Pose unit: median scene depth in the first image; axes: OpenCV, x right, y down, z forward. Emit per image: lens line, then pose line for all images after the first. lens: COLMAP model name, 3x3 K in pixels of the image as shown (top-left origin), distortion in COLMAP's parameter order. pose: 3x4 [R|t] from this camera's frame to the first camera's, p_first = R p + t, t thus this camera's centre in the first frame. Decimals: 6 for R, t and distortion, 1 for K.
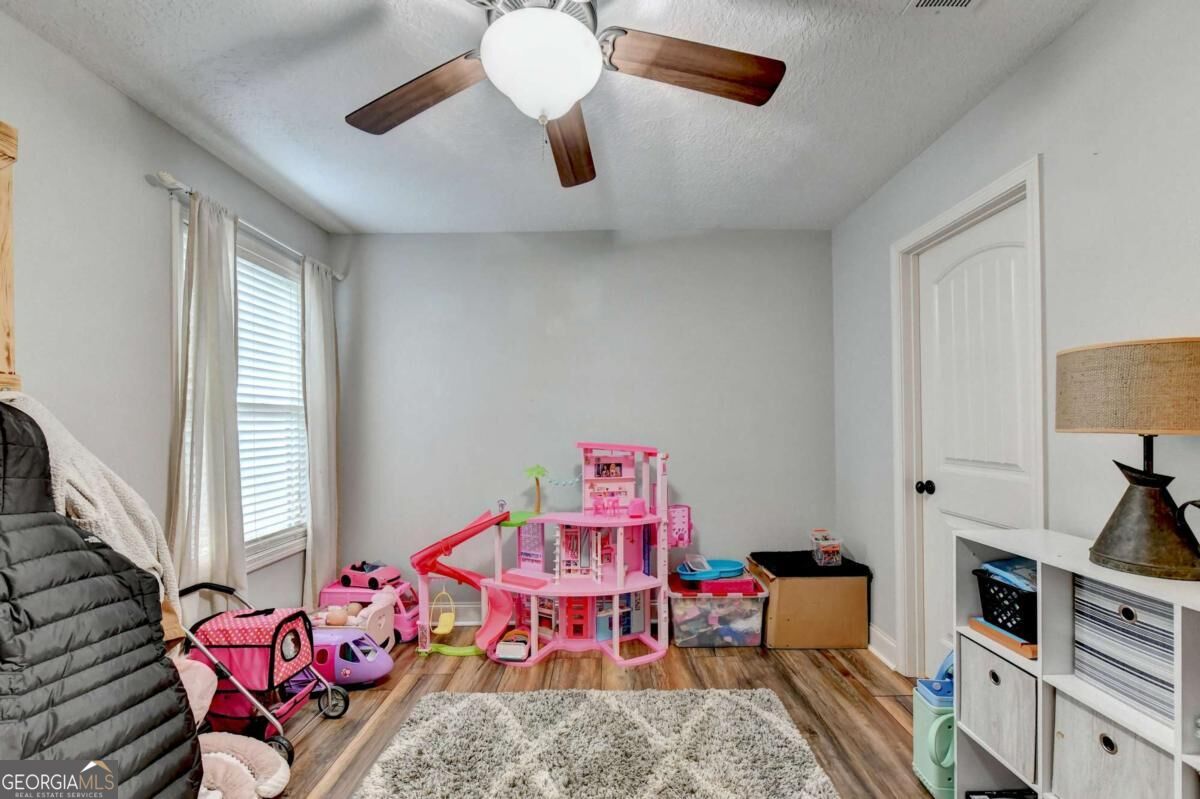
lens RADIAL K [[498.8, 0, 605.8], [0, 498.8, 422.9], [0, 0, 1]] dist [-0.009953, -0.000586]
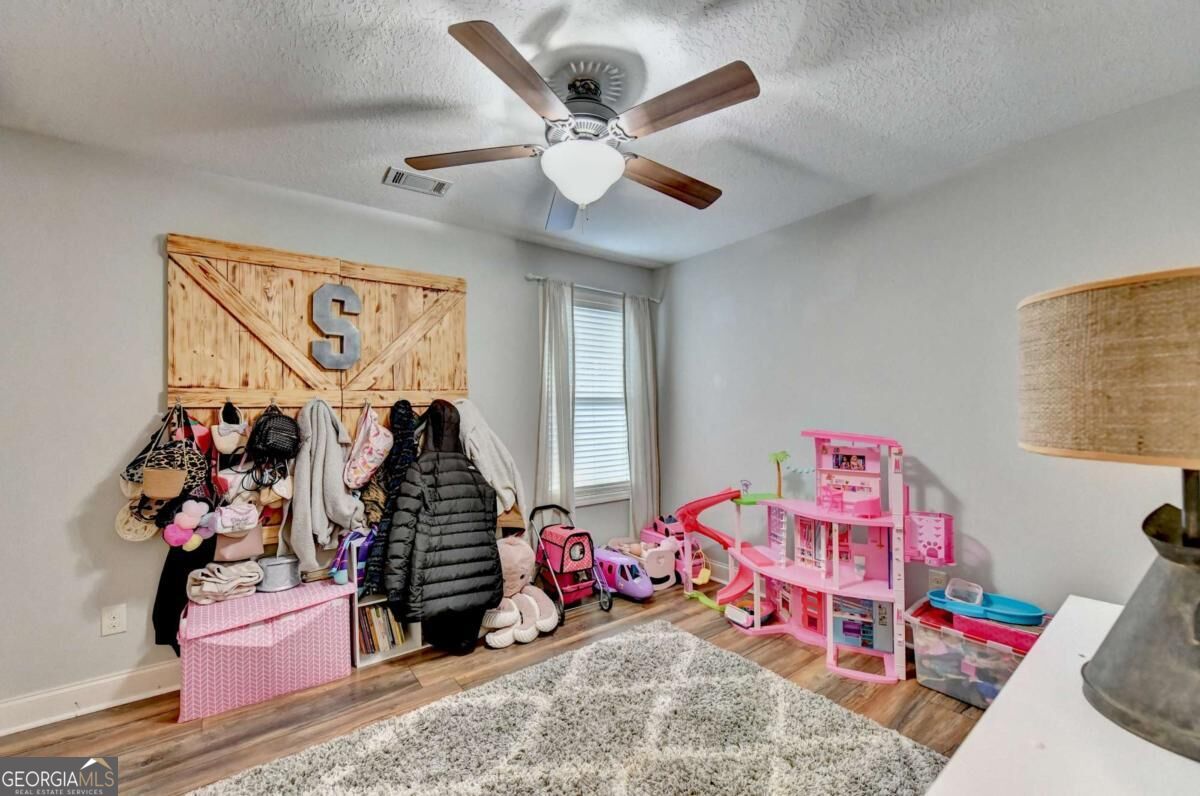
lens RADIAL K [[495.0, 0, 597.2], [0, 495.0, 402.1], [0, 0, 1]] dist [-0.004771, -0.000499]
pose [[0.587682, -0.007044, -0.809061, 0.506657], [0.006327, 0.999972, -0.004110, -0.016832], [0.809067, -0.002703, 0.587710, 0.091387]]
